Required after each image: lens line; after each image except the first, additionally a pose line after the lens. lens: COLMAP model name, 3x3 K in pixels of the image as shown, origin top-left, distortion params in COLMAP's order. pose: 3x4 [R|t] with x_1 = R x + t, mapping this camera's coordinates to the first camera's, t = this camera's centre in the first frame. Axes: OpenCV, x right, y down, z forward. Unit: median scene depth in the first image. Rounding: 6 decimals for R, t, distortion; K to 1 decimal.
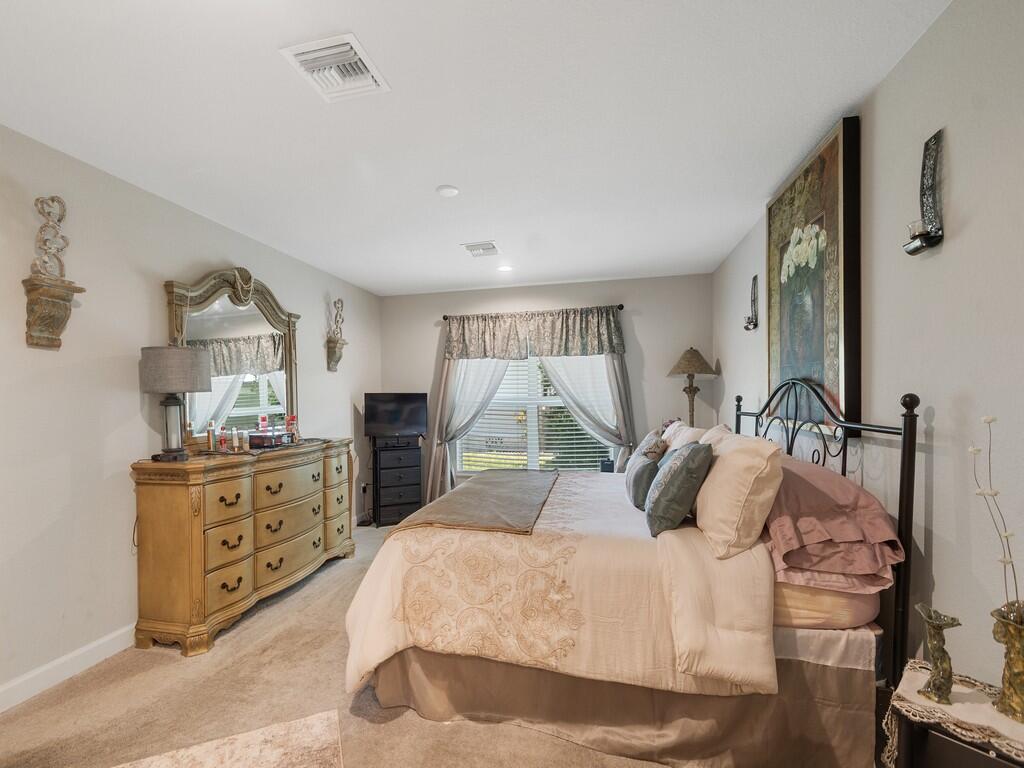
lens RADIAL K [[470.7, 0, 491.7], [0, 470.7, 408.3], [0, 0, 1]] dist [0.012427, 0.000117]
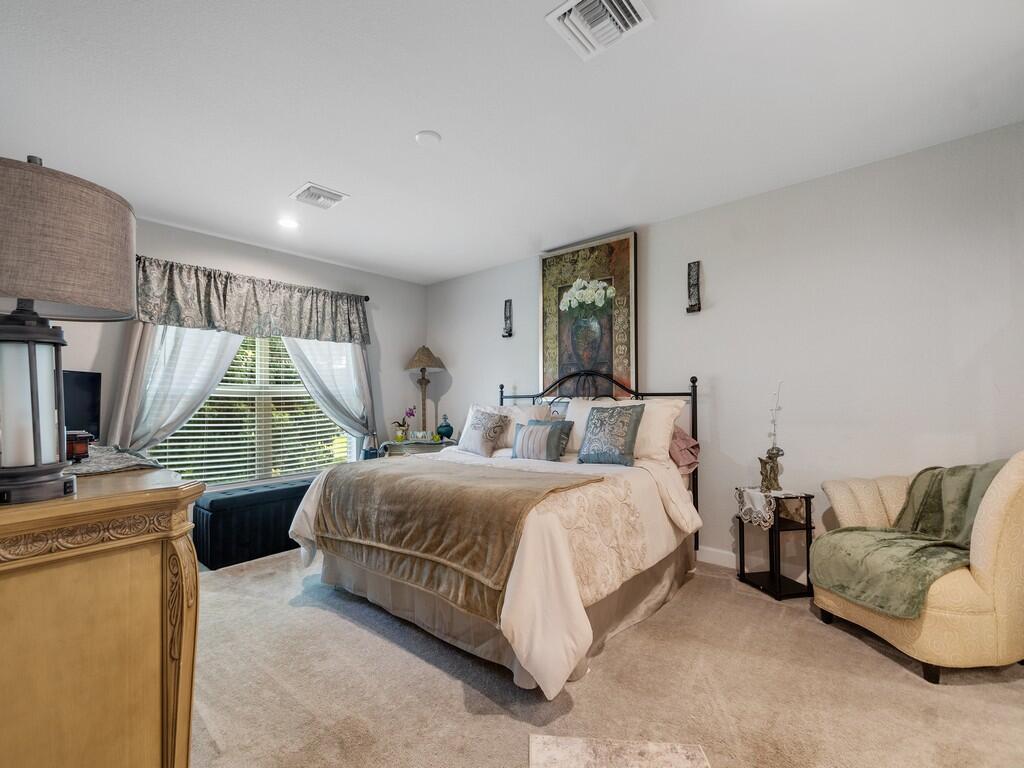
lens RADIAL K [[462.5, 0, 494.8], [0, 462.5, 400.1], [0, 0, 1]] dist [0.010068, -0.000486]
pose [[0.433048, 0.003846, 0.901363, -0.506476], [0.030544, 0.999354, -0.018939, 0.032138], [-0.900853, 0.035733, 0.432650, 0.321500]]
